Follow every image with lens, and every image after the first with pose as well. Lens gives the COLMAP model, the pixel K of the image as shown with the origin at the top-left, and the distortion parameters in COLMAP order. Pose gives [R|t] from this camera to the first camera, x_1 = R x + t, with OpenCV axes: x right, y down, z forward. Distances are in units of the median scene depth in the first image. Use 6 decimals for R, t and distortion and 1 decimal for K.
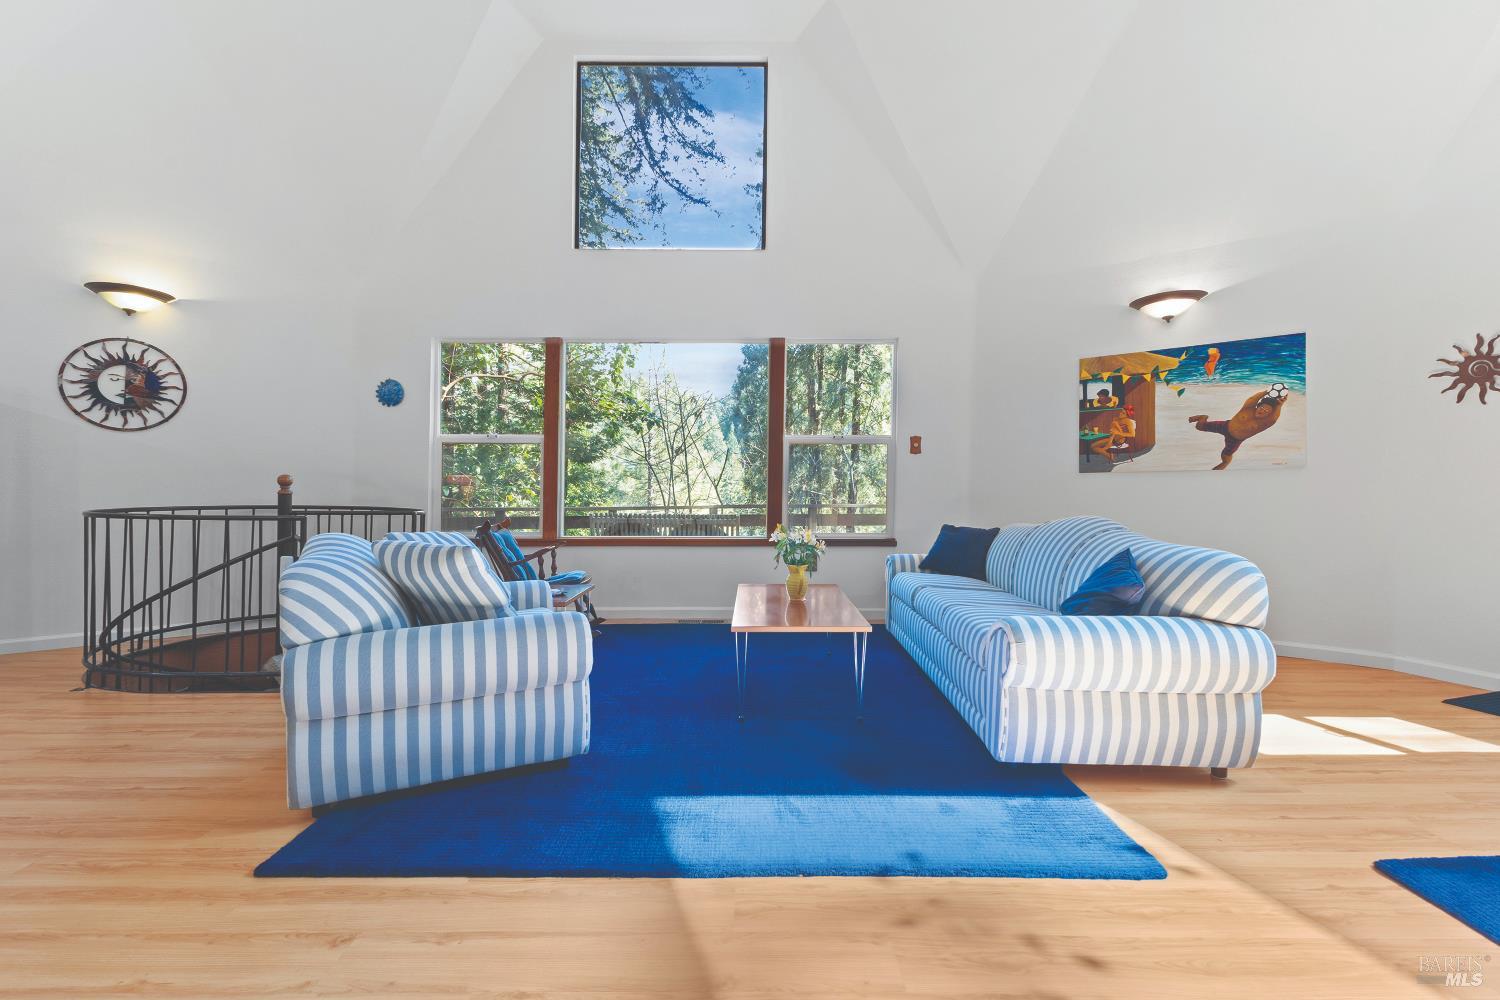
lens RADIAL K [[651.0, 0, 758.4], [0, 651.0, 505.2], [0, 0, 1]] dist [0.008220, 0.000406]
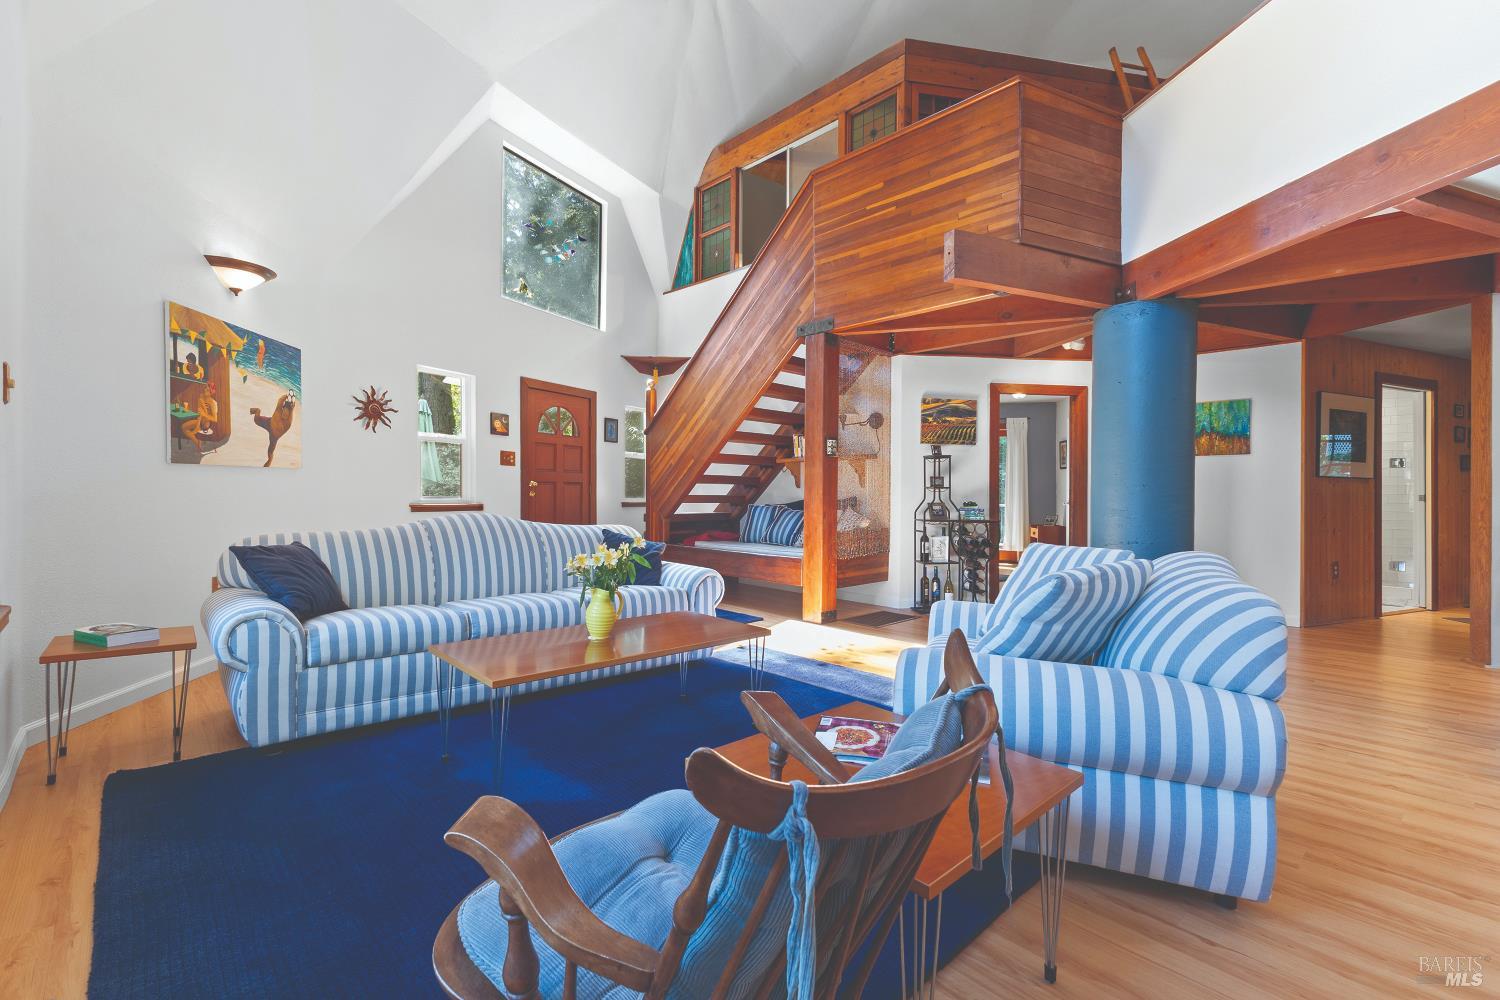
lens RADIAL K [[651.0, 0, 752.2], [0, 651.0, 491.7], [0, 0, 1]] dist [0.008220, 0.000406]
pose [[-0.688631, -0.009601, 0.725048, -0.500830], [0.007202, 0.999772, 0.020079, -0.031781], [-0.725076, 0.019049, -0.688405, 1.147794]]
